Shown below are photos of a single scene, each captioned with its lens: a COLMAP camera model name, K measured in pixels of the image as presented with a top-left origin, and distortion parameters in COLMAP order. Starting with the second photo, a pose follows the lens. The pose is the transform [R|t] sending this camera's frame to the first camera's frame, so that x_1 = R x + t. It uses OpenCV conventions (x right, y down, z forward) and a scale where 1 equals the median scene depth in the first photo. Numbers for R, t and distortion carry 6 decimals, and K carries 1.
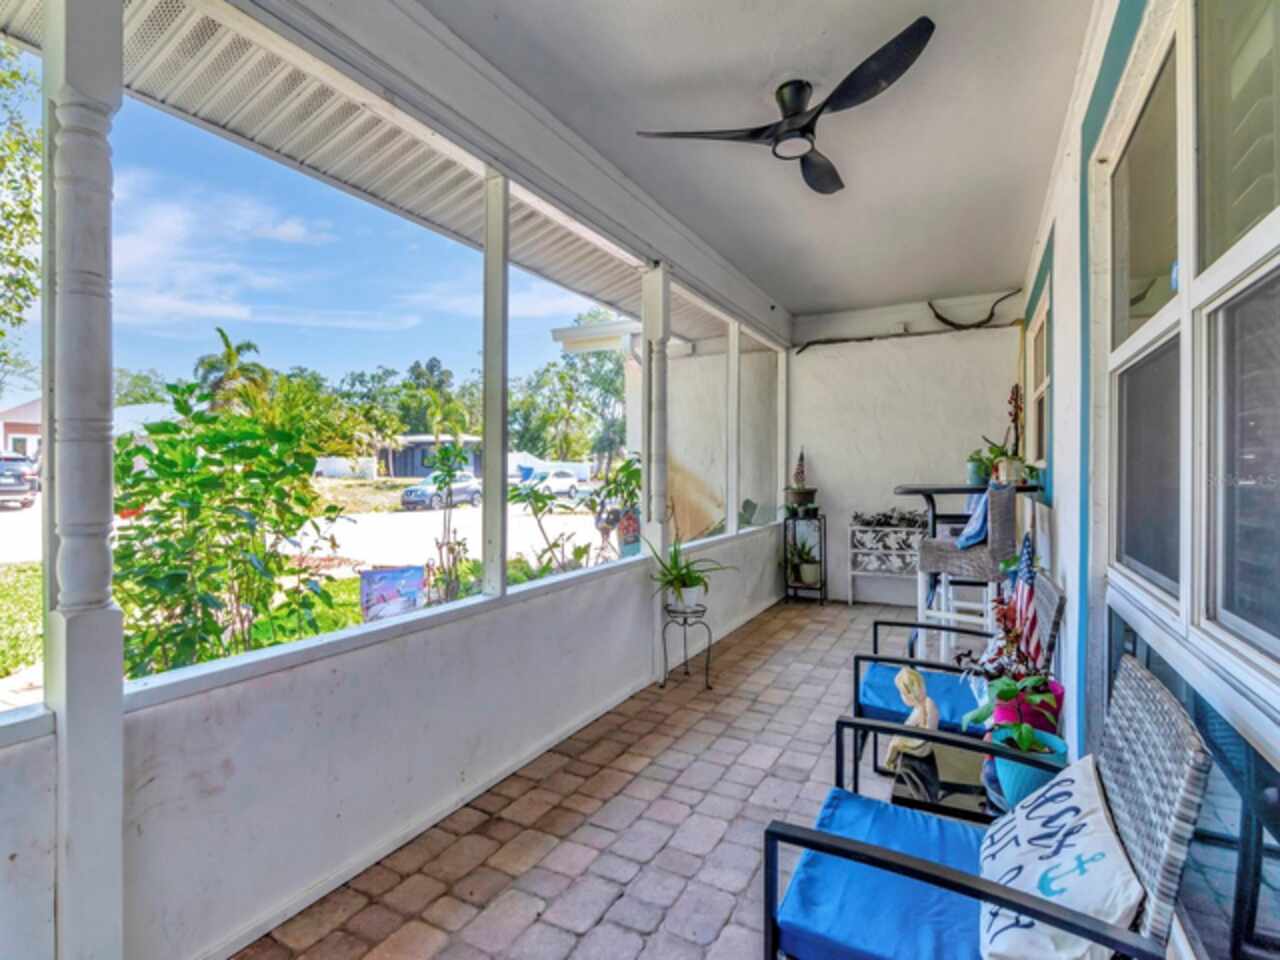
lens RADIAL K [[621.8, 0, 644.8], [0, 621.8, 478.8], [0, 0, 1]] dist [-0.009006, -0.001266]
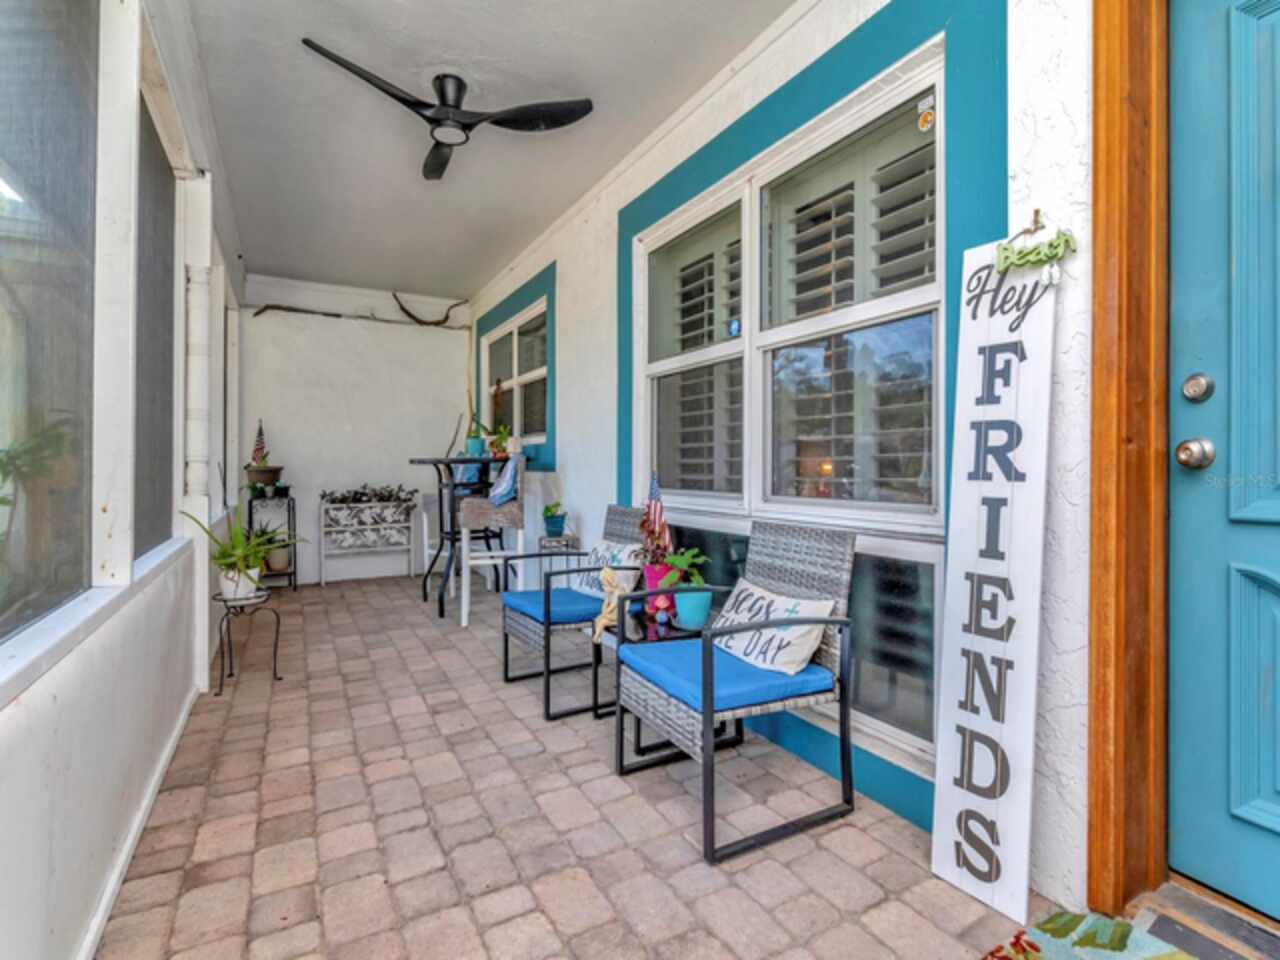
lens RADIAL K [[621.8, 0, 647.2], [0, 621.8, 474.0], [0, 0, 1]] dist [-0.009006, -0.001266]
pose [[0.532722, -0.007029, 0.846261, -0.235027], [0.006070, 0.999972, 0.004484, 0.028885], [-0.846268, 0.002748, 0.532750, 0.055652]]
